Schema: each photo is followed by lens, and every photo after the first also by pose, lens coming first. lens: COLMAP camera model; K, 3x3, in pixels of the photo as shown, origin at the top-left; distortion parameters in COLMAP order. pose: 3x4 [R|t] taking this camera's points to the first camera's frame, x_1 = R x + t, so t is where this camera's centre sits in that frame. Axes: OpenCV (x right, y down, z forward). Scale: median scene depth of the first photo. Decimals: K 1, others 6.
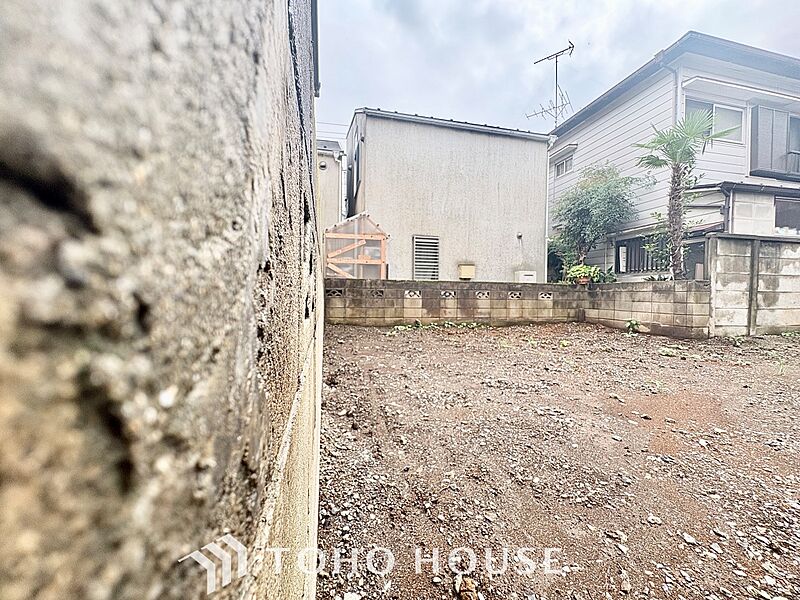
lens RADIAL K [[319.0, 0, 399.2], [0, 319.0, 300.3], [0, 0, 1]] dist [0.000720, 0.000154]
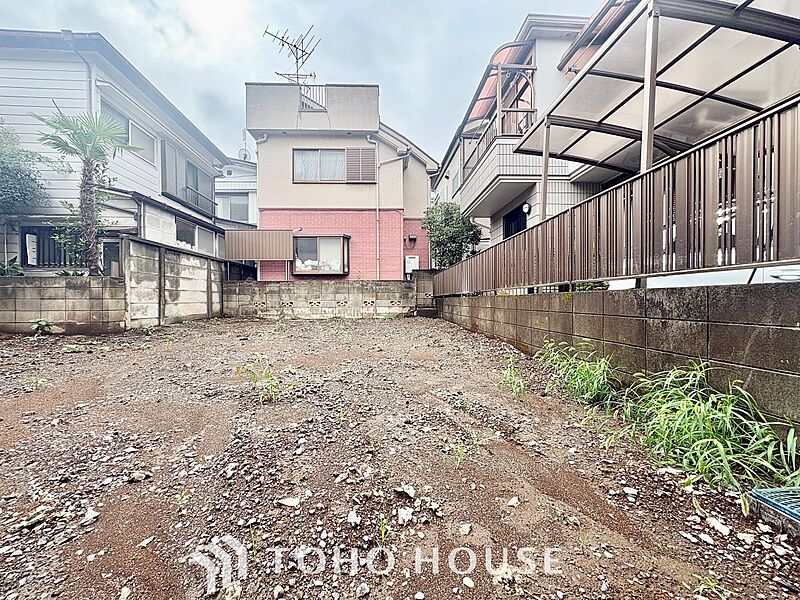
lens RADIAL K [[319.0, 0, 399.2], [0, 319.0, 300.3], [0, 0, 1]] dist [0.000720, 0.000154]
pose [[0.159475, -0.012788, 0.987119, 0.042182], [0.028397, 0.999562, 0.008362, 0.027113], [-0.986793, 0.026698, 0.159768, -0.081269]]
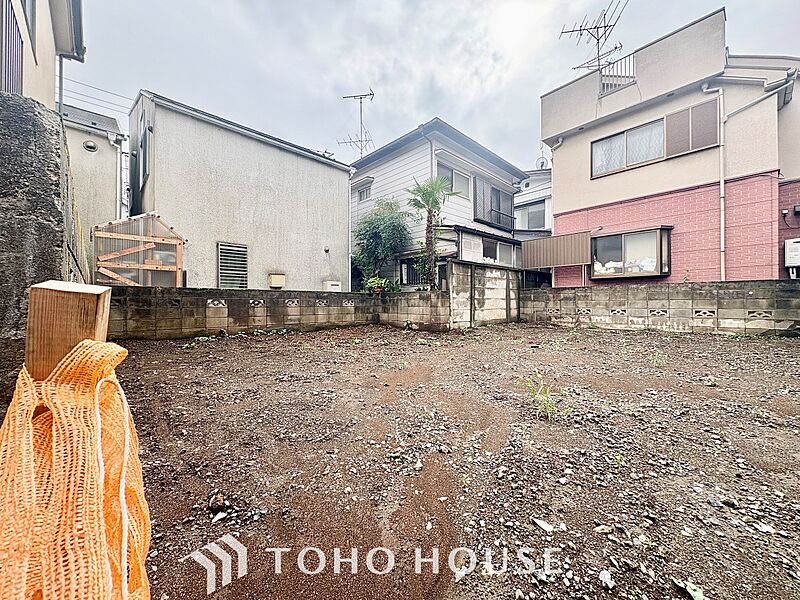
lens RADIAL K [[319.0, 0, 399.2], [0, 319.0, 300.3], [0, 0, 1]] dist [0.000720, 0.000154]
pose [[0.862369, -0.008954, 0.506200, 0.032383], [0.020791, 0.999626, -0.017739, 0.001225], [-0.505852, 0.025822, 0.862233, -0.120376]]
